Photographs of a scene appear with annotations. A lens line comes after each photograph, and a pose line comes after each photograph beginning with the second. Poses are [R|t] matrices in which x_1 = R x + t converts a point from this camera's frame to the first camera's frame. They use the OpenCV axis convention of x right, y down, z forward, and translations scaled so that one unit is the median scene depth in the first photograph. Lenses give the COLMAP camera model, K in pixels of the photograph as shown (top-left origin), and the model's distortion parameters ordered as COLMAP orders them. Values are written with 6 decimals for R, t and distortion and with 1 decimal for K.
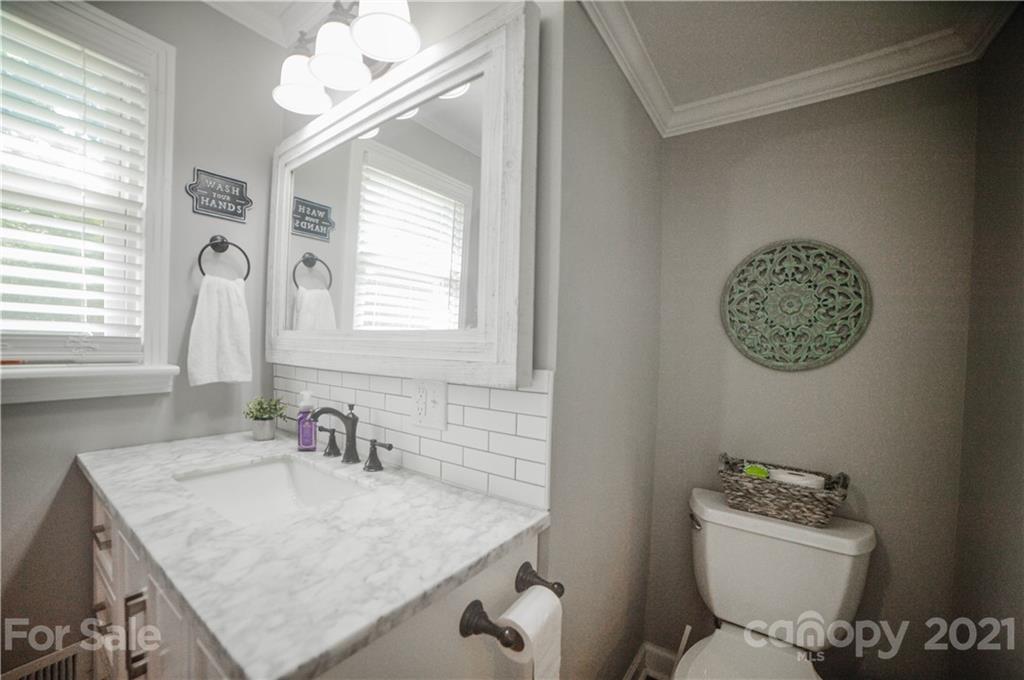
lens RADIAL K [[412.6, 0, 509.4], [0, 412.6, 352.5], [0, 0, 1]] dist [-0.104699, 0.035434]
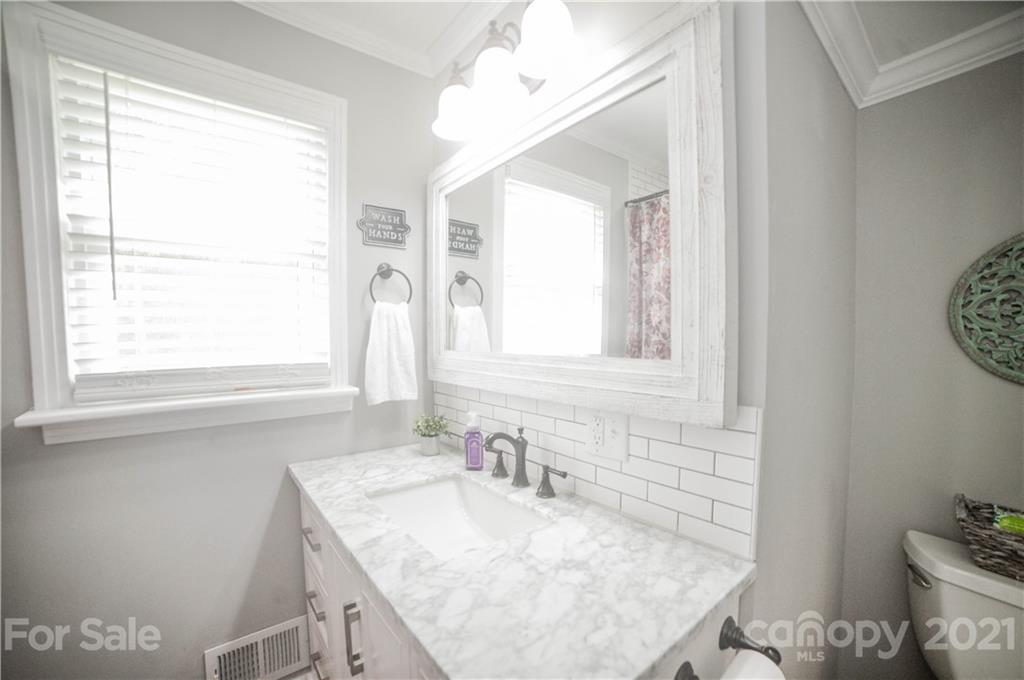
lens RADIAL K [[412.6, 0, 509.4], [0, 412.6, 352.5], [0, 0, 1]] dist [-0.104699, 0.035434]
pose [[0.961306, -0.019935, -0.274761, -0.139643], [0.025369, 0.999546, 0.016236, -0.080132], [0.274313, -0.022578, 0.961375, 0.020226]]
